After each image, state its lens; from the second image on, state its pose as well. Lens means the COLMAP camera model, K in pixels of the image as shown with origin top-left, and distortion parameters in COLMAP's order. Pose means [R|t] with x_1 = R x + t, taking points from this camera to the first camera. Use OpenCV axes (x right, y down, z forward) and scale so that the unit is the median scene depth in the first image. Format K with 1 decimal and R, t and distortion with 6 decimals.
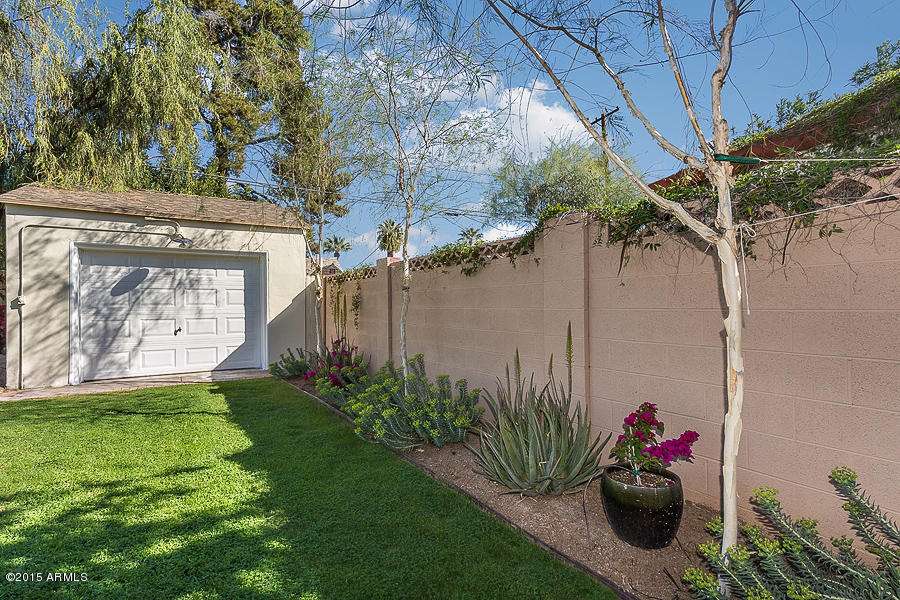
lens RADIAL K [[448.3, 0, 447.1], [0, 448.3, 307.9], [0, 0, 1]] dist [0.019669, 0.003703]
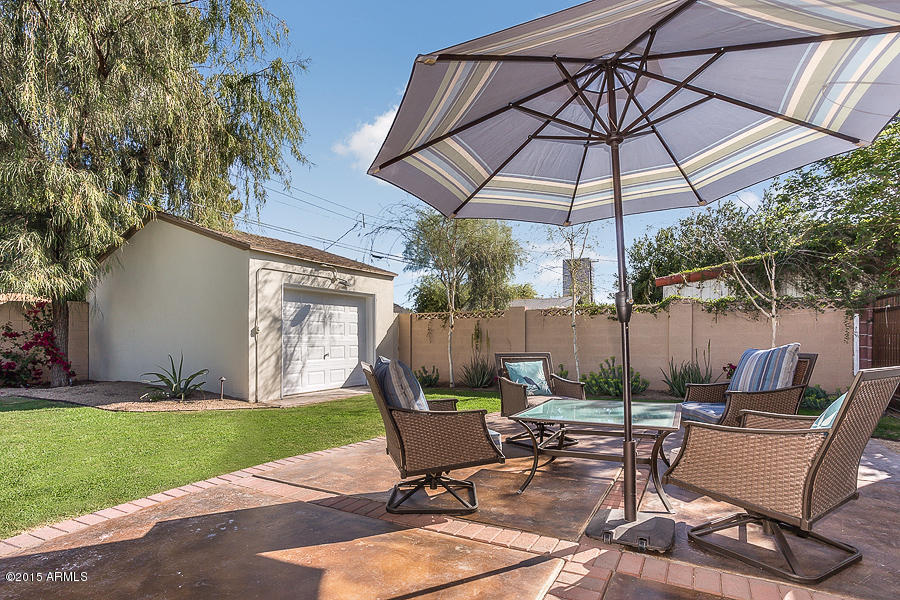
lens RADIAL K [[448.3, 0, 448.6], [0, 448.3, 339.7], [0, 0, 1]] dist [0.019669, 0.003703]
pose [[0.881912, 0.001323, 0.471413, -0.937909], [-0.001985, 0.999998, 0.000906, 0.006521], [-0.471411, -0.001734, 0.881912, -0.258089]]
